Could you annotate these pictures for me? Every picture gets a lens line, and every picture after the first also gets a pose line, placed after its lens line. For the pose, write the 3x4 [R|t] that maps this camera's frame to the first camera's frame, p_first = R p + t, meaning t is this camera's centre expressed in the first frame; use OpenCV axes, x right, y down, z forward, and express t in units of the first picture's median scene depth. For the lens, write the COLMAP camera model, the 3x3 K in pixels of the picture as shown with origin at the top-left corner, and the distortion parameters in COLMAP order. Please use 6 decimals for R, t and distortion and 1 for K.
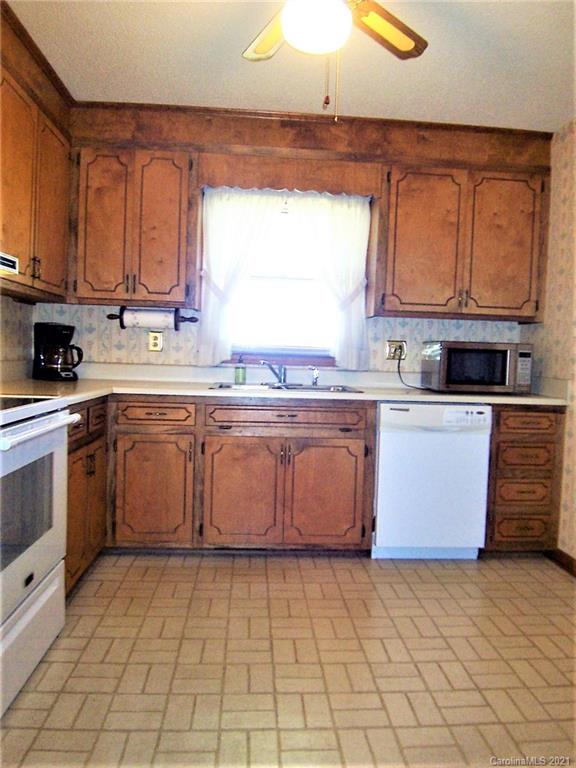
lens RADIAL K [[586.1, 0, 293.1], [0, 586.1, 384.9], [0, 0, 1]] dist [0.005839, -0.057169]
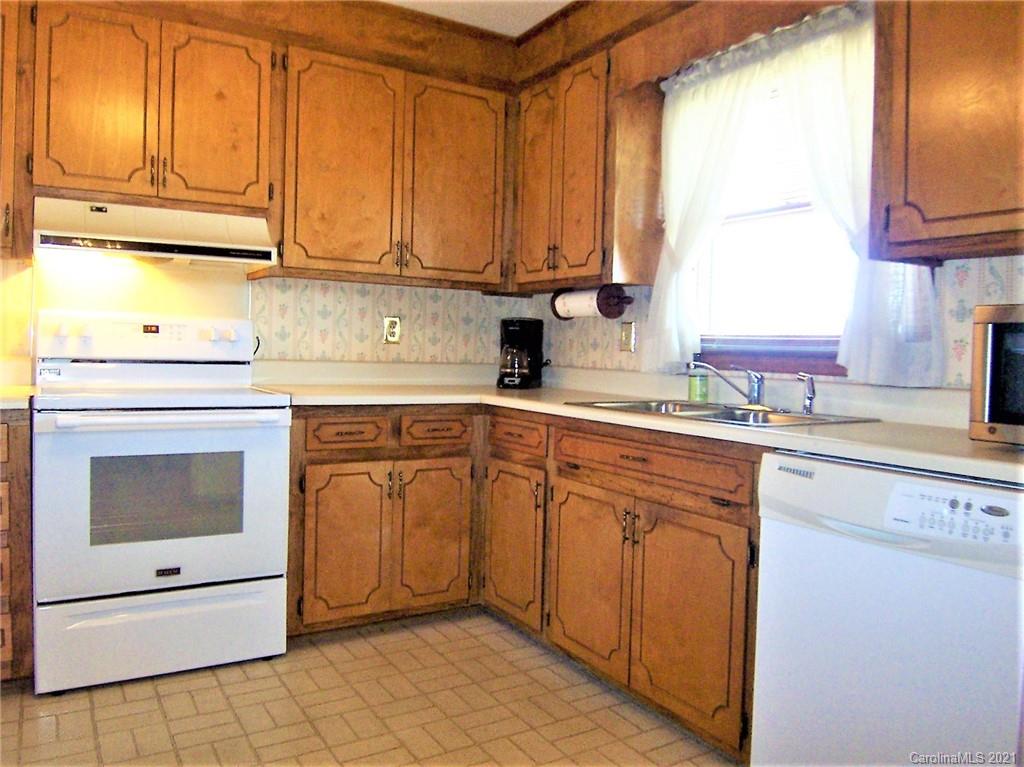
lens RADIAL K [[781.5, 0, 511.6], [0, 781.5, 379.6], [0, 0, 1]] dist [0.005839, -0.057169]
pose [[0.441954, 0.014125, -0.896926, 0.594571], [-0.058502, 0.998201, -0.013107, -0.005353], [0.895128, 0.058265, 0.441986, 0.551986]]
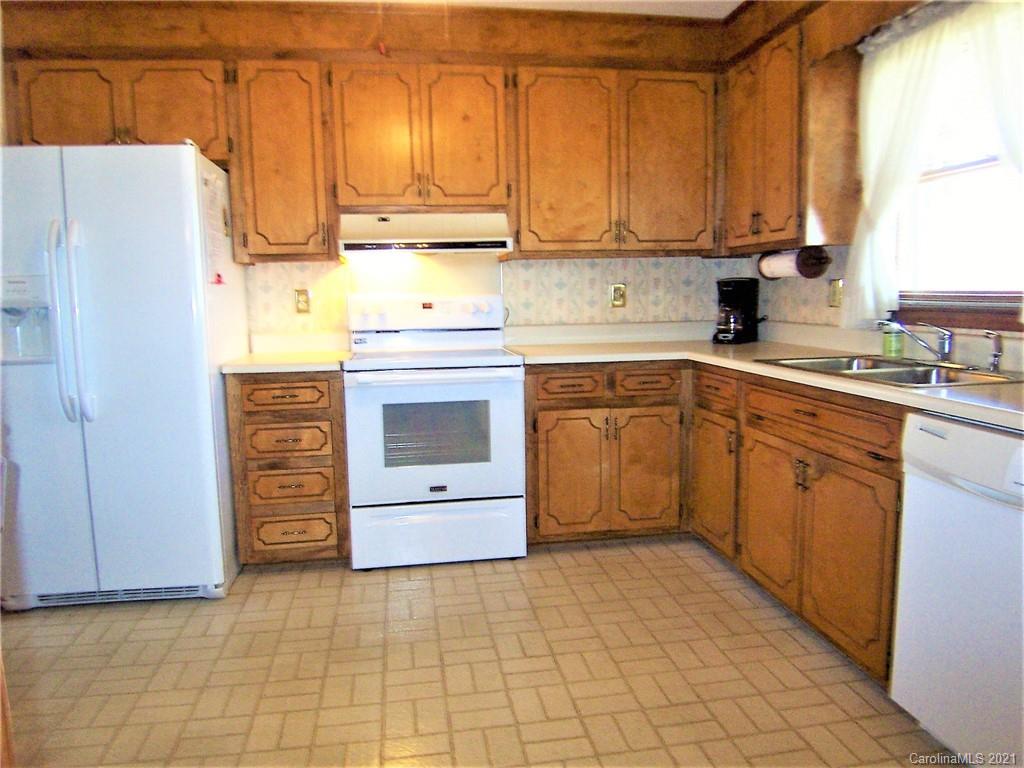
lens RADIAL K [[698.3, 0, 511.2], [0, 698.3, 386.8], [0, 0, 1]] dist [-0.004948, -0.042676]
pose [[0.069408, 0.094918, -0.993062, 0.677676], [-0.030001, 0.995212, 0.093027, -0.032111], [0.997137, 0.023336, 0.071923, 0.629875]]
